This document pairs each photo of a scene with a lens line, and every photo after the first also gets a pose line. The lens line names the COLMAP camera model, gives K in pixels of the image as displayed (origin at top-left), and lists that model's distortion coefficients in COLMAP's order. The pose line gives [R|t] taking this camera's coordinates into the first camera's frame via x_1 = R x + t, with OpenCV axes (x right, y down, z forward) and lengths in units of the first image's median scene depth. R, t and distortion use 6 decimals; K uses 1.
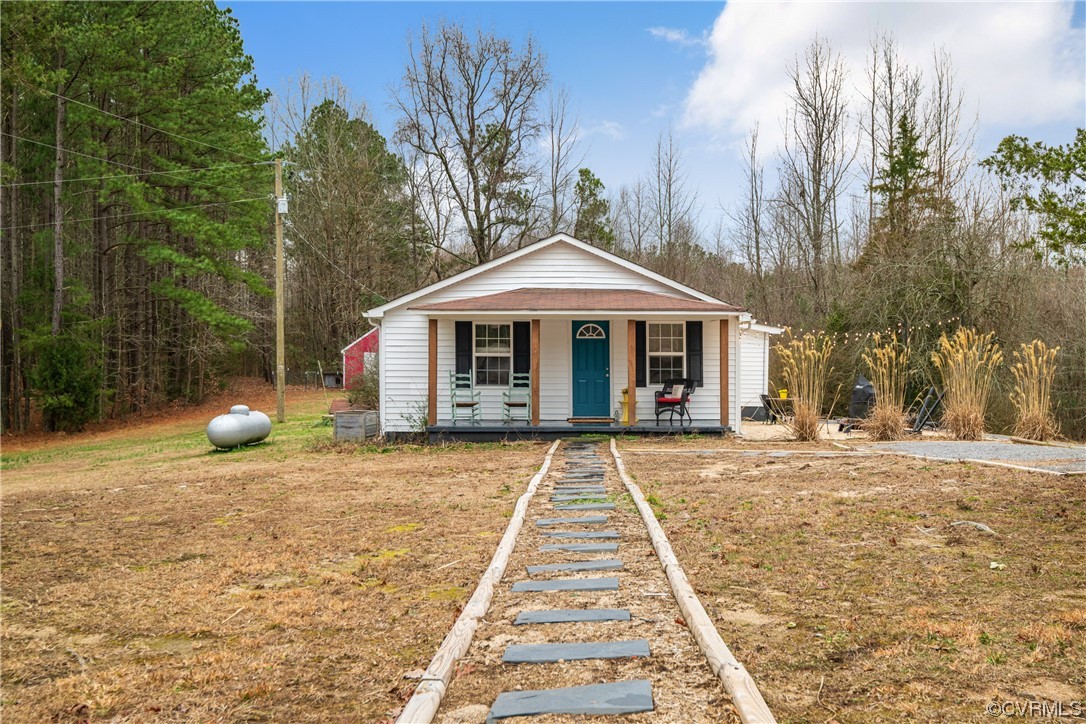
lens RADIAL K [[1078.1, 0, 543.0], [0, 1078.1, 362.0], [0, 0, 1]] dist [0.009149, 0.000533]
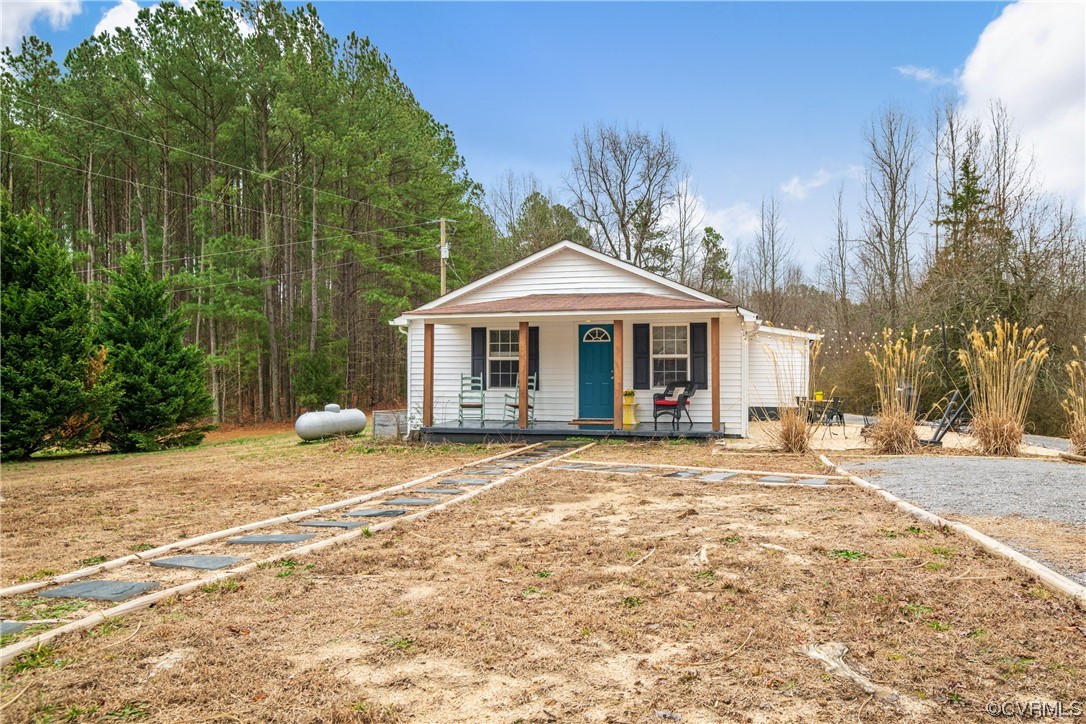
lens RADIAL K [[718.6, 0, 543.0], [0, 718.6, 362.0], [0, 0, 1]] dist [0.037635, -0.062325]
pose [[0.974586, -0.006841, -0.223907, 0.143596], [0.003564, 0.999881, -0.015034, 0.007227], [0.223984, 0.013853, 0.974494, 0.313129]]
